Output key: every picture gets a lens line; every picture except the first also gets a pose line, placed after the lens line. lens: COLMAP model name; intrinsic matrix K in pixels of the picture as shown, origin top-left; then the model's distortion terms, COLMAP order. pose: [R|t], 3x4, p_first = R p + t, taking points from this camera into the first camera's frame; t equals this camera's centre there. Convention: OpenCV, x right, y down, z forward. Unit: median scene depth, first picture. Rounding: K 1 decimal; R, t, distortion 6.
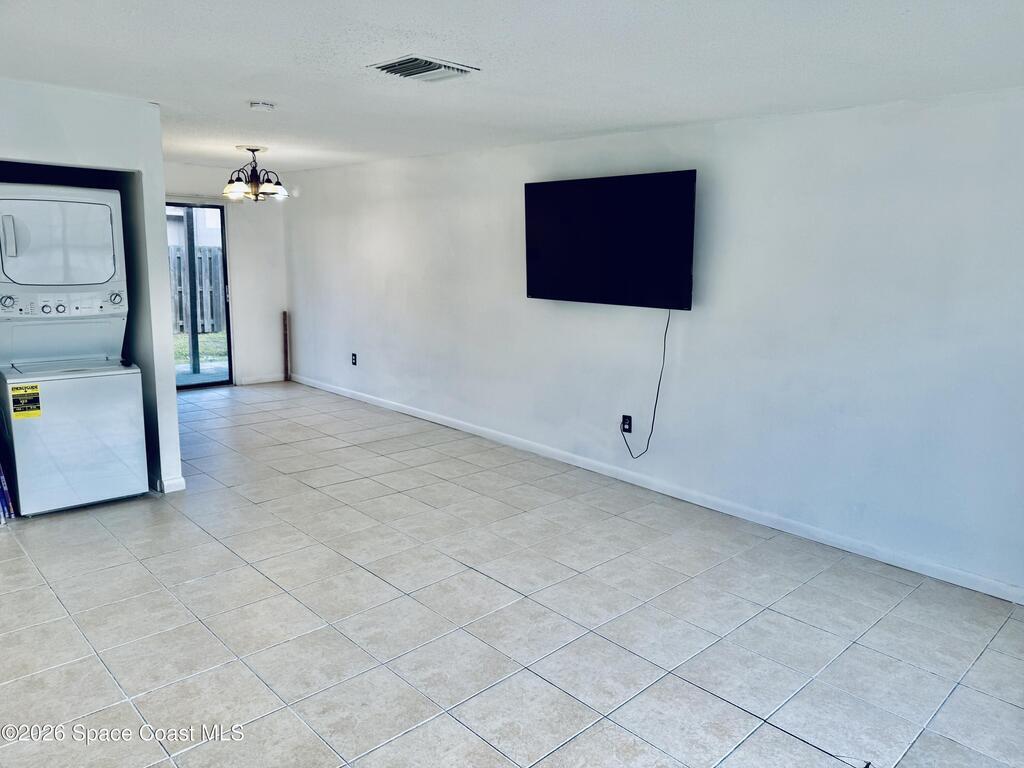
lens RADIAL K [[725.9, 0, 512.0], [0, 725.9, 384.0], [0, 0, 1]] dist [-0.003745, -0.001743]
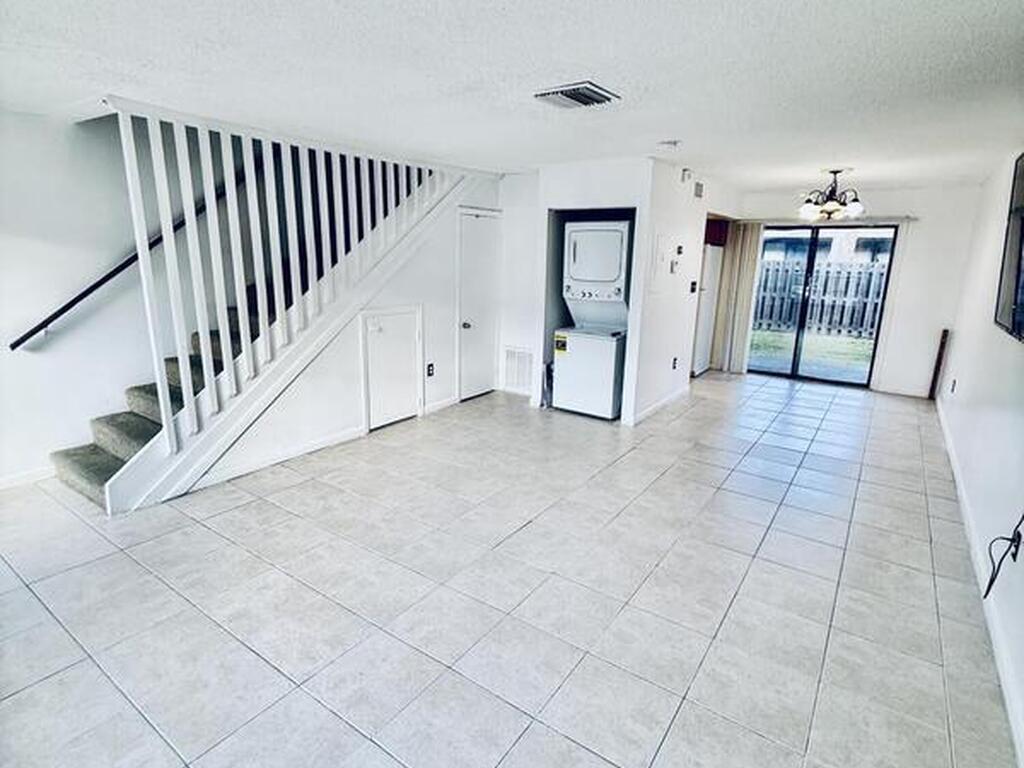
lens RADIAL K [[541.2, 0, 512.0], [0, 541.2, 384.0], [0, 0, 1]] dist [0.002102, 0.000328]
pose [[0.190914, 0.213931, -0.958011, 0.562802], [-0.194651, 0.964832, 0.176663, -0.087714], [0.962114, 0.152750, 0.225842, 0.549471]]
